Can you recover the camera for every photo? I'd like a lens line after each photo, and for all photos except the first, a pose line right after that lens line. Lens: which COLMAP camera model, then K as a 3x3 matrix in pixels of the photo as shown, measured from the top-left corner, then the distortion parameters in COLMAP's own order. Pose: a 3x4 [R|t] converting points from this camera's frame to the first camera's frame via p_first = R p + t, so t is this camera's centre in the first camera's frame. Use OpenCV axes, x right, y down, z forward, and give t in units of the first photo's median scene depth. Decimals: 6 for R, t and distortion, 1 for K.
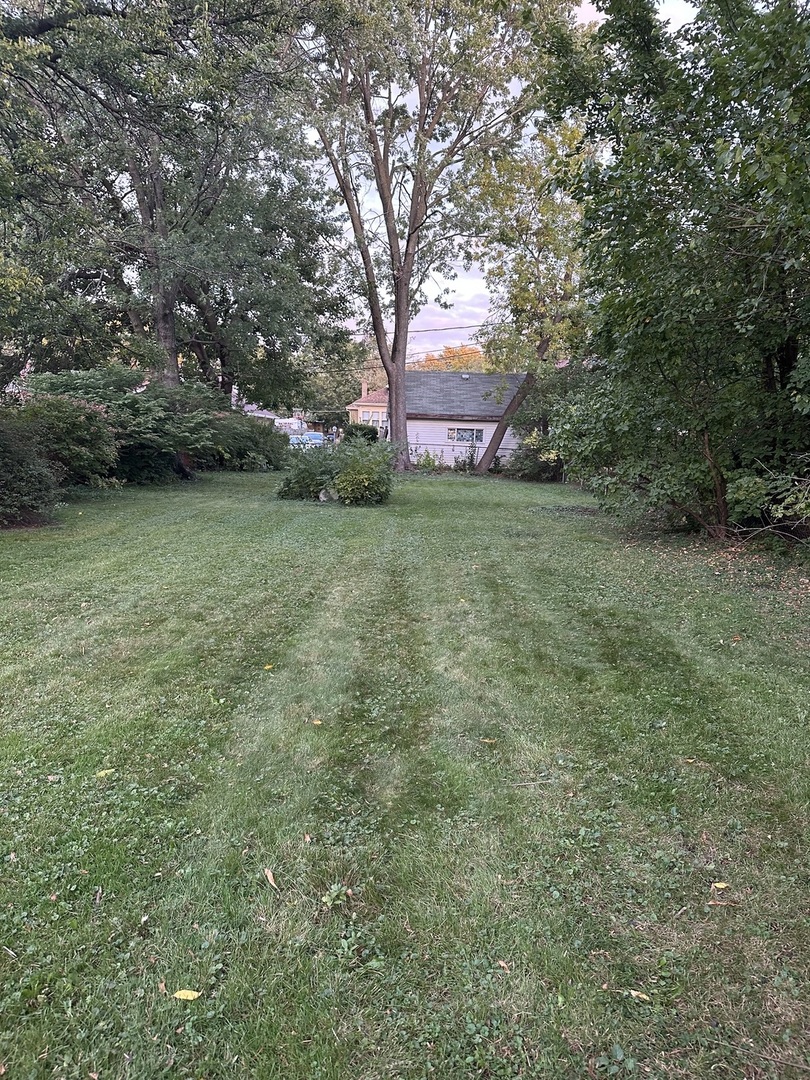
lens RADIAL K [[744.0, 0, 405.0], [0, 744.0, 540.0], [0, 0, 1]] dist [0.170634, -0.335048]
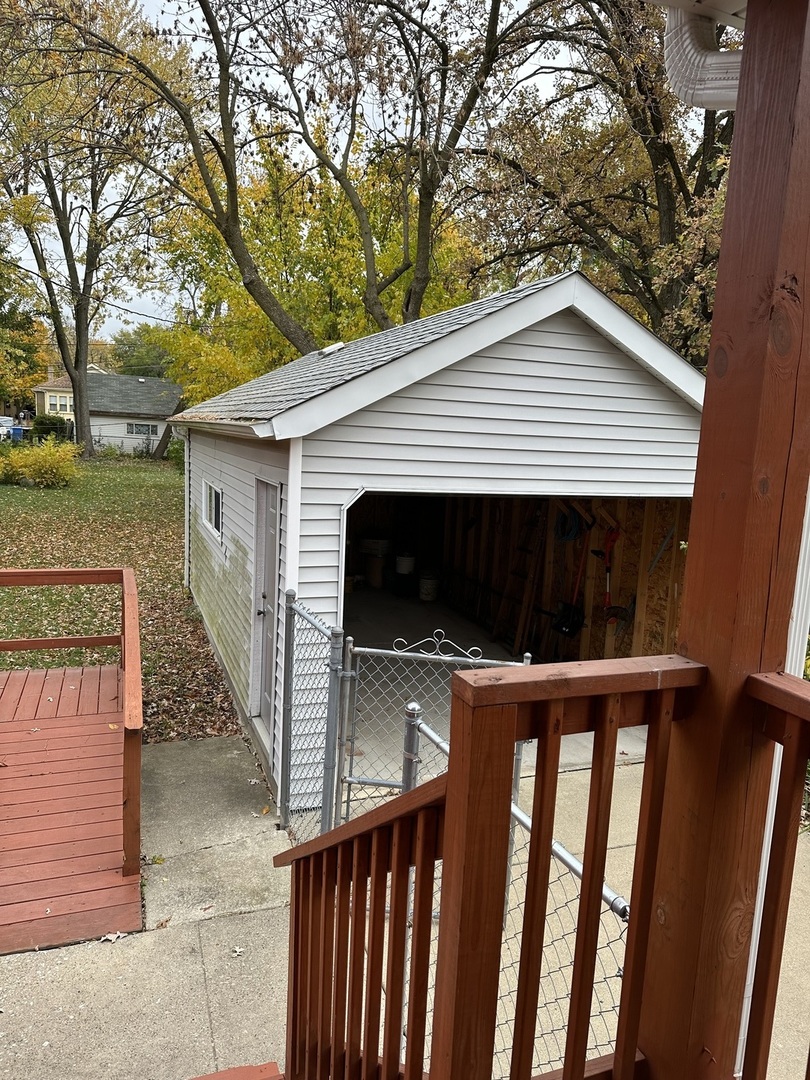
lens RADIAL K [[750.0, 0, 394.2], [0, 750.0, 543.4], [0, 0, 1]] dist [0.029319, -0.022080]
pose [[0.932982, -0.028124, 0.358823, 0.017955], [0.017057, 0.999277, 0.033970, 0.014425], [-0.359519, -0.025573, 0.932787, -0.334539]]
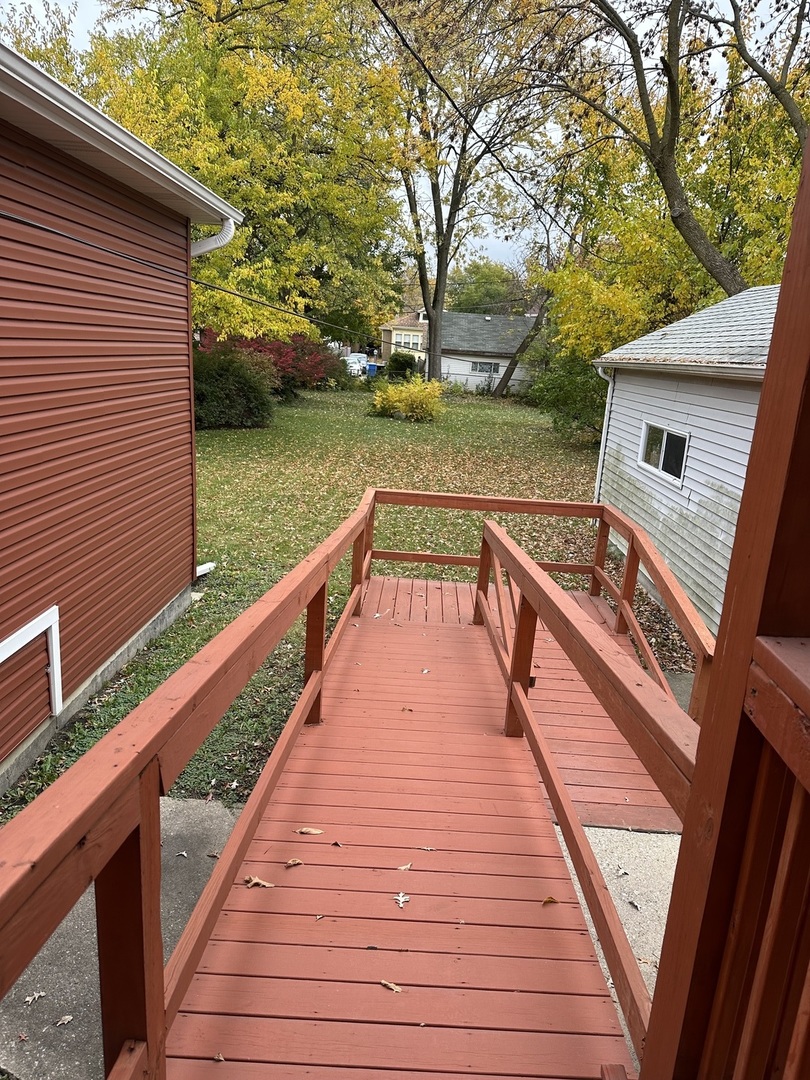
lens RADIAL K [[744.0, 0, 405.0], [0, 744.0, 540.0], [0, 0, 1]] dist [0.170634, -0.335048]
pose [[0.998824, 0.047219, -0.011020, -0.030481], [-0.045664, 0.992468, 0.113672, 0.015050], [0.016304, -0.113035, 0.993457, -0.336844]]
